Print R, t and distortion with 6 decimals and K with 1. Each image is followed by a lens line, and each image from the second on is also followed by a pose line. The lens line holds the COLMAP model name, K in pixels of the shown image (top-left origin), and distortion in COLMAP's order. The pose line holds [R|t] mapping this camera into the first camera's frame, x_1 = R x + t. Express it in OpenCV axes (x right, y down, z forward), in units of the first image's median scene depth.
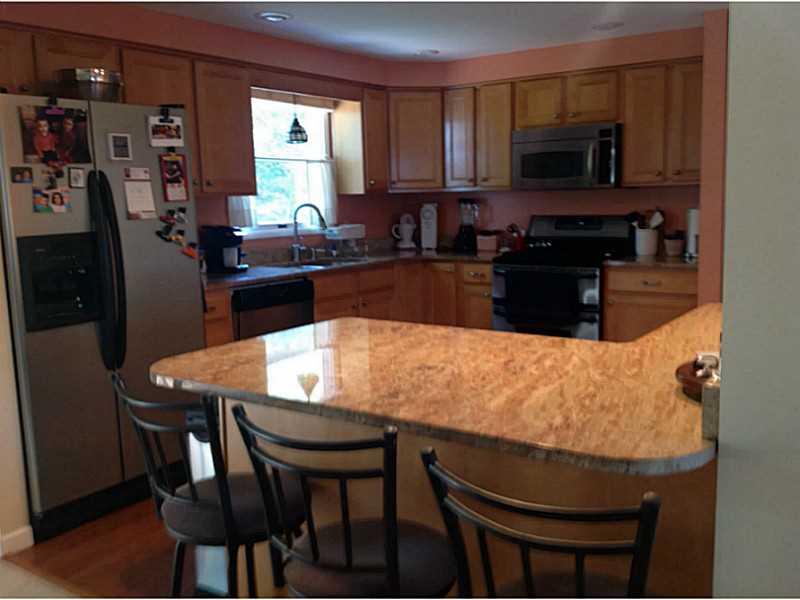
lens RADIAL K [[817.1, 0, 399.9], [0, 817.1, 319.5], [0, 0, 1]] dist [0.005670, -0.022389]
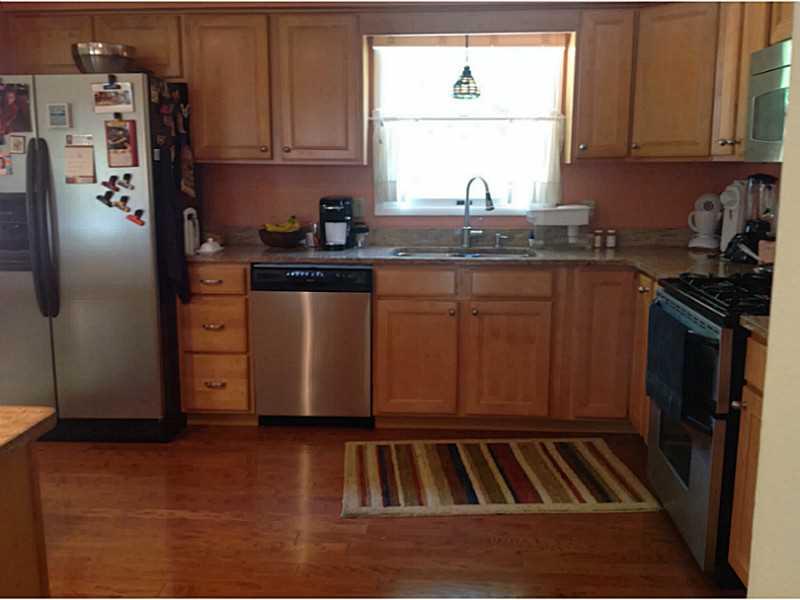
lens RADIAL K [[806.0, 0, 400.0], [0, 806.0, 329.6], [0, 0, 1]] dist [0.014066, -0.005259]
pose [[0.485818, 0.186716, -0.853884, 0.806035], [-0.140662, 0.980885, 0.134457, -0.133392], [0.862667, 0.054788, 0.502796, 0.823712]]
